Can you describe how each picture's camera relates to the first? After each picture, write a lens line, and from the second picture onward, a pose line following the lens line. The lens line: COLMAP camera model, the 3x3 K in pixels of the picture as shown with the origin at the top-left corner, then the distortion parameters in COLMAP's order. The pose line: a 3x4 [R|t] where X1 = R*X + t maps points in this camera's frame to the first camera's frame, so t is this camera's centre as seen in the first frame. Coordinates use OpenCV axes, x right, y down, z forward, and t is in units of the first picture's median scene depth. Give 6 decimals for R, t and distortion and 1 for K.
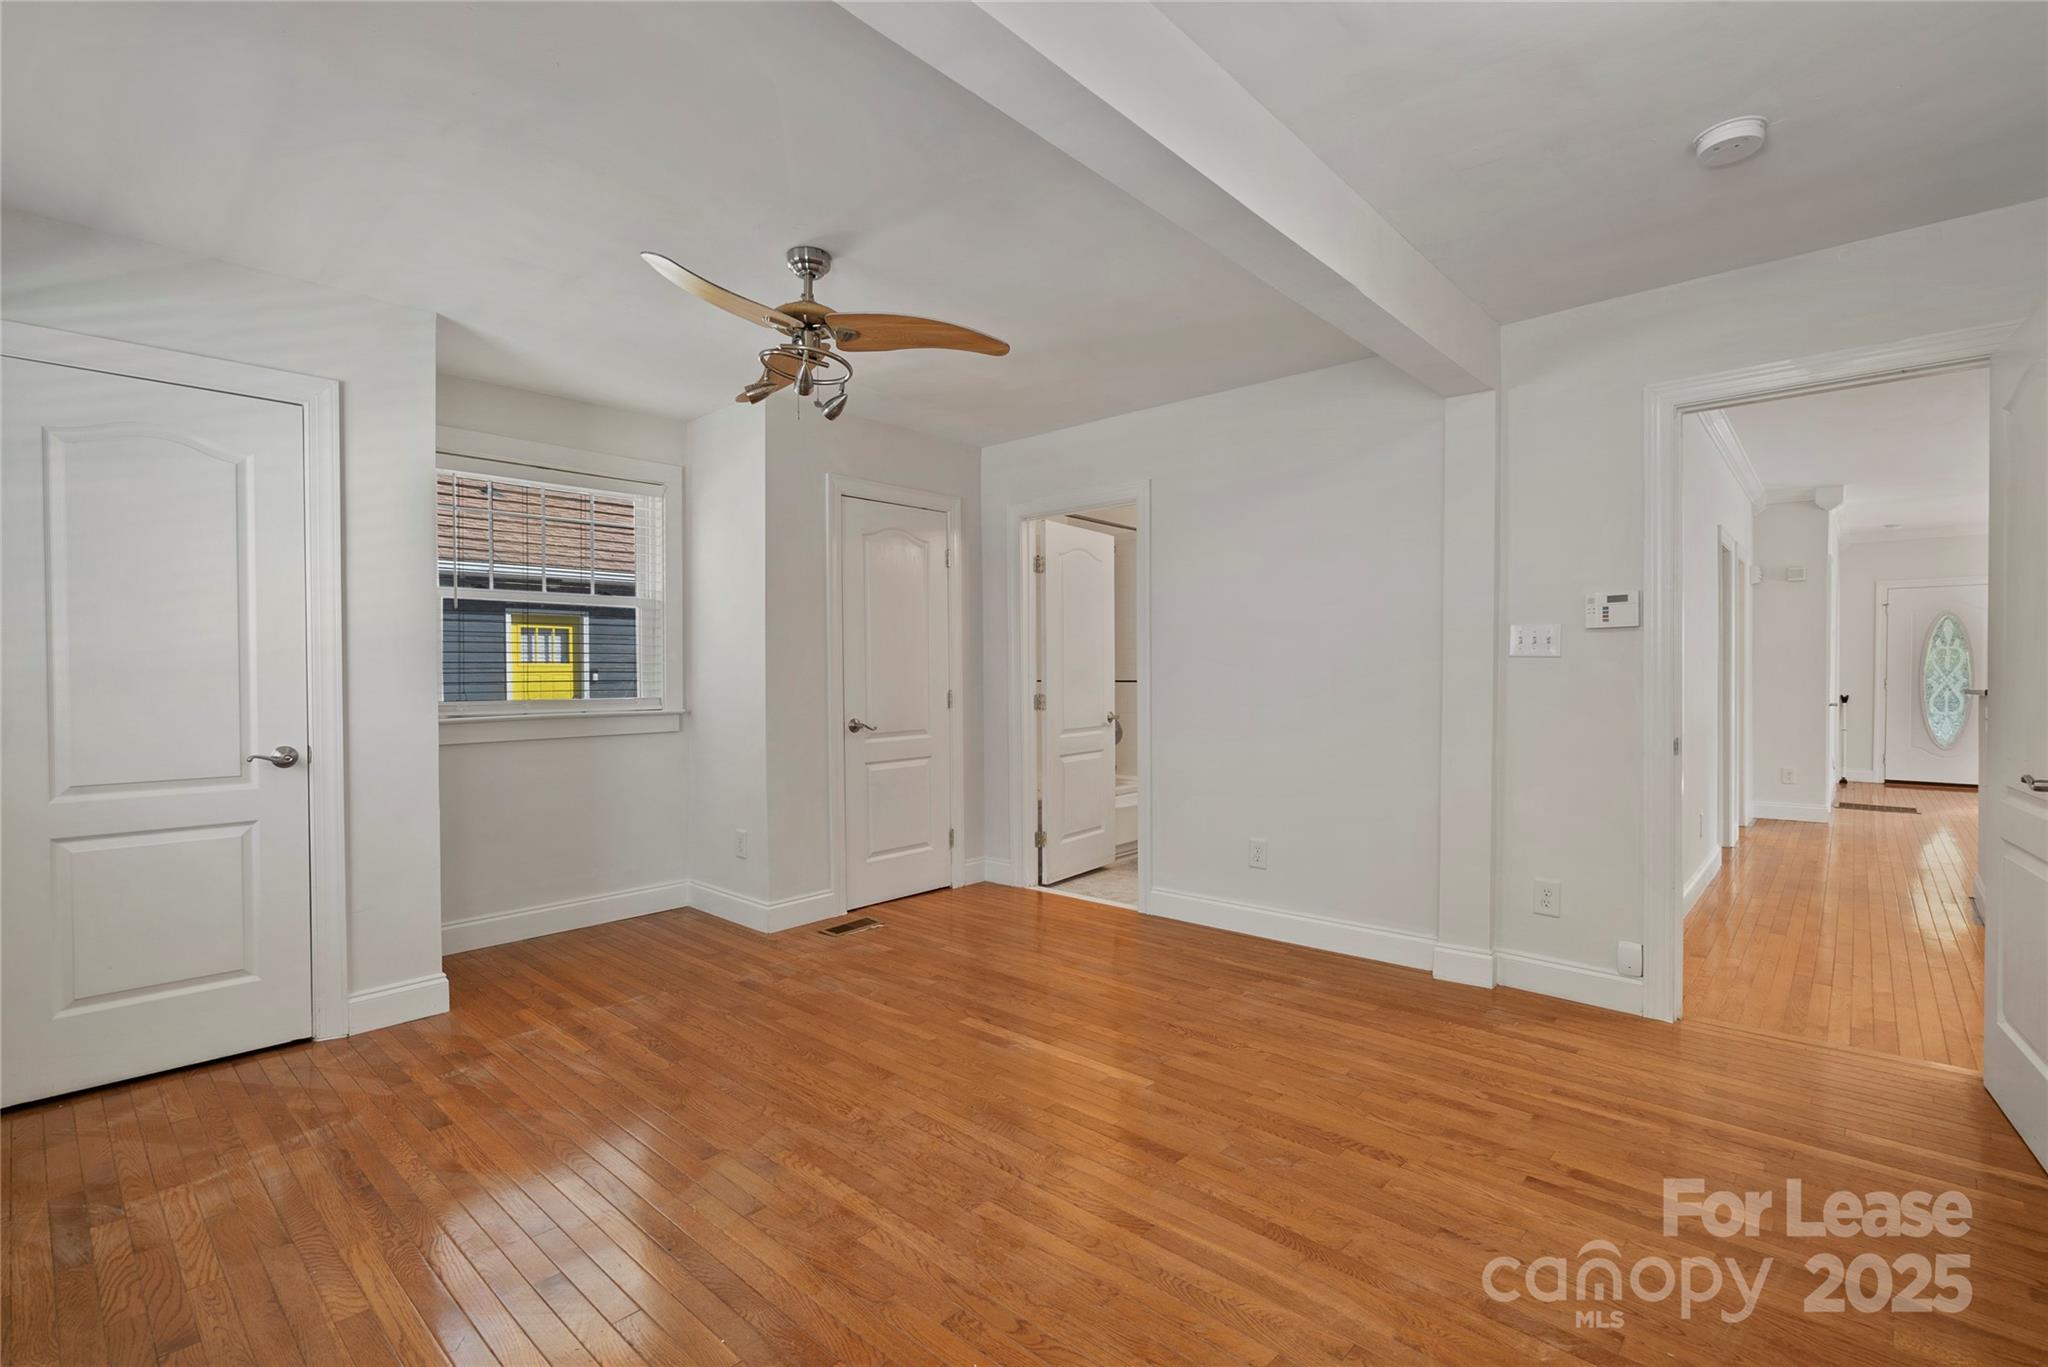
lens RADIAL K [[945.9, 0, 1021.9], [0, 945.9, 680.7], [0, 0, 1]] dist [-0.001208, 0.001215]
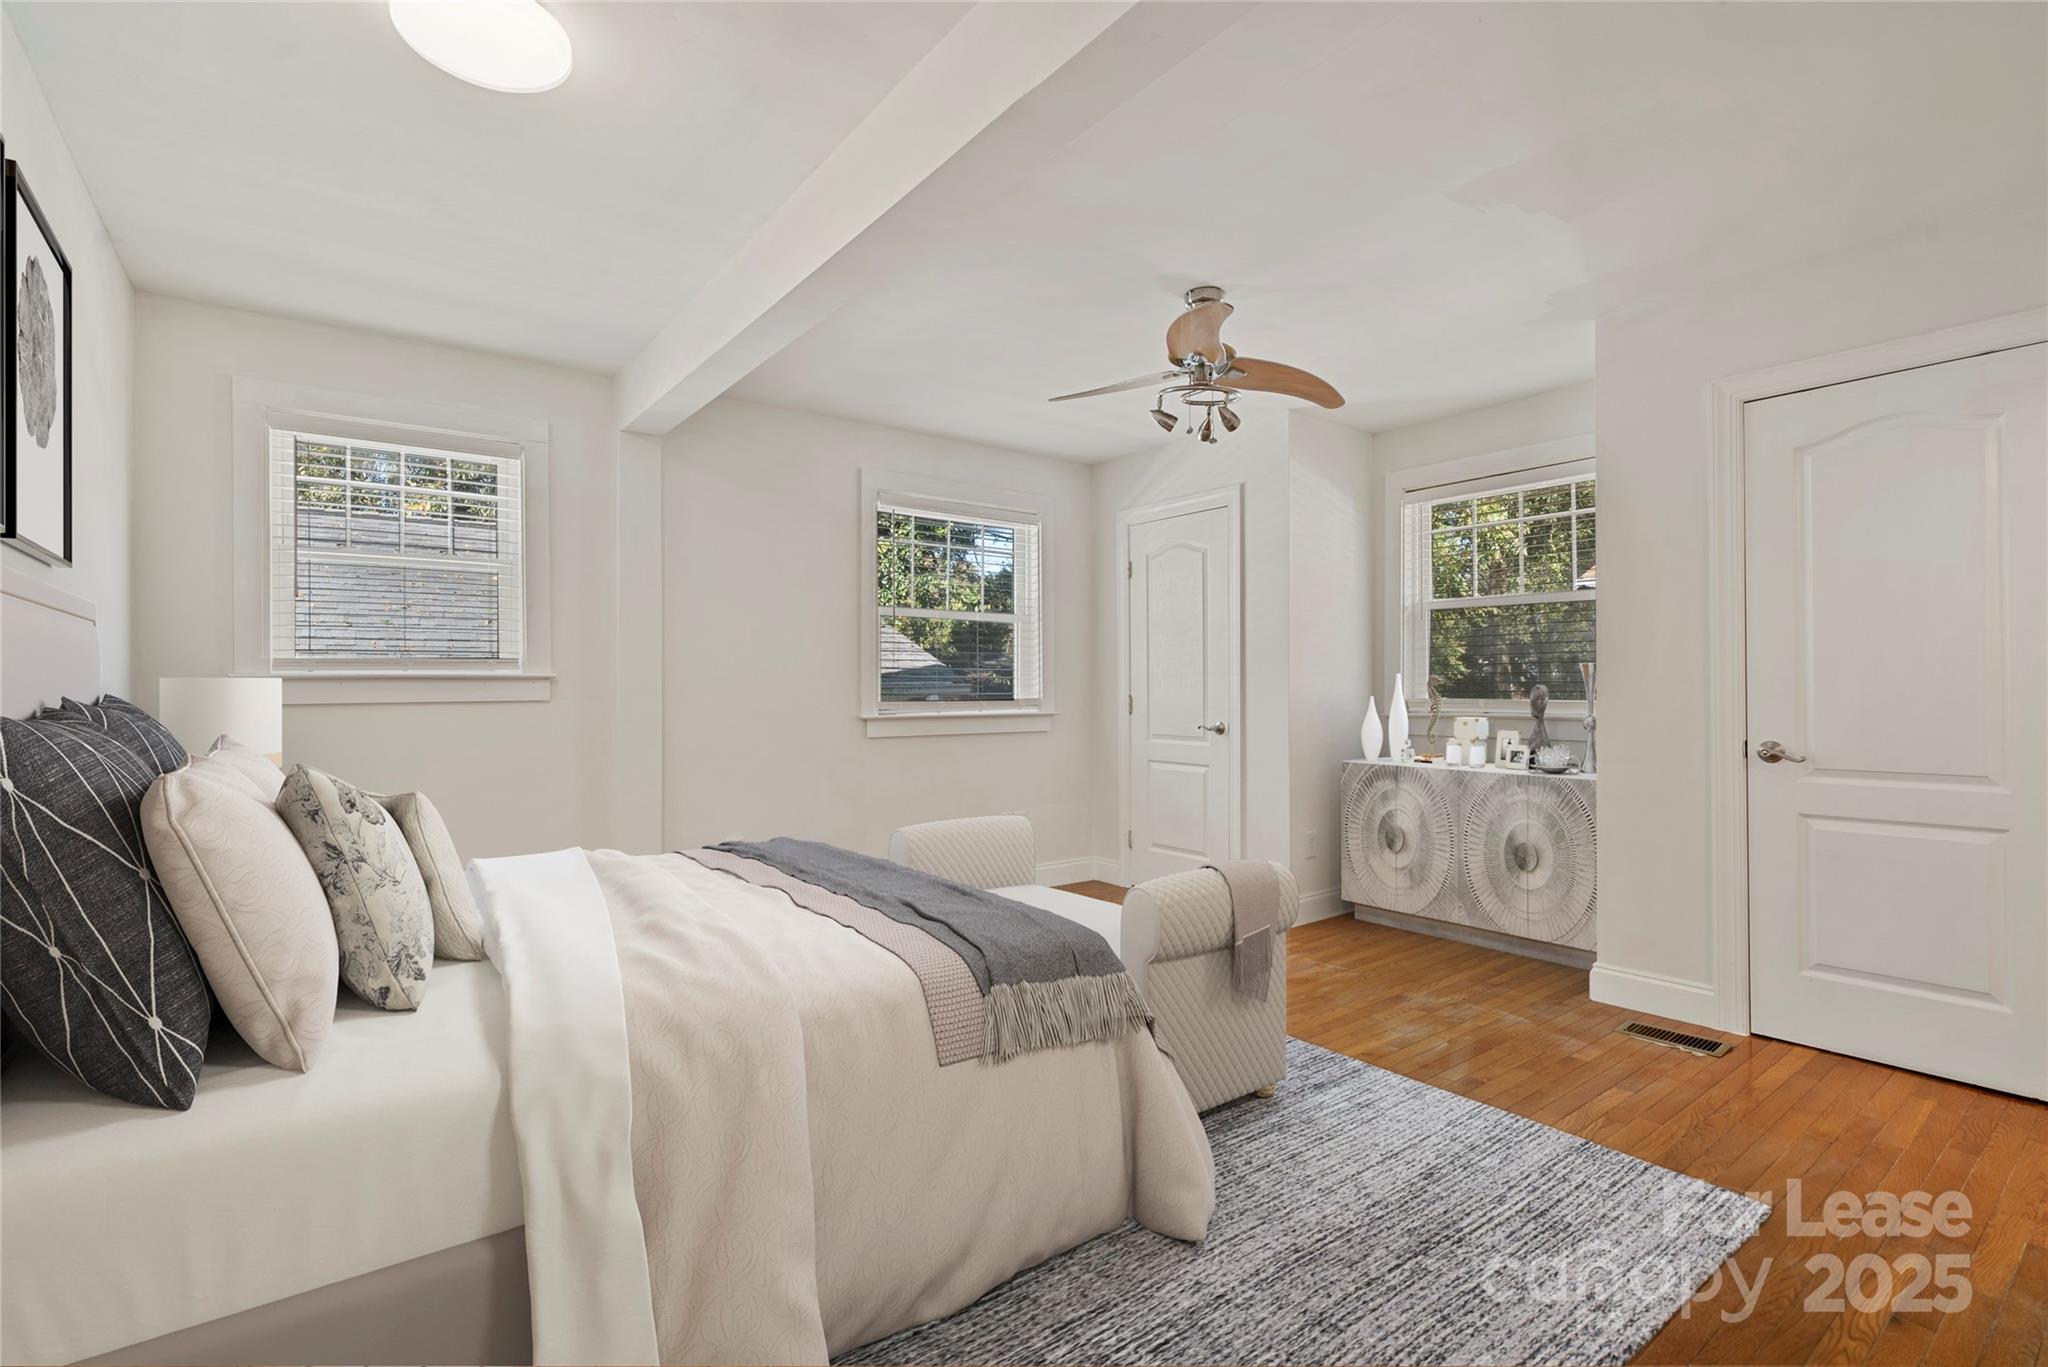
lens RADIAL K [[945.9, 0, 1014.8], [0, 945.9, 688.8], [0, 0, 1]] dist [-0.001208, 0.001215]
pose [[-0.197579, 0.009025, -0.980245, 0.636708], [-0.002709, 0.999949, 0.009753, -0.000888], [0.980283, 0.004582, -0.197545, 0.713880]]
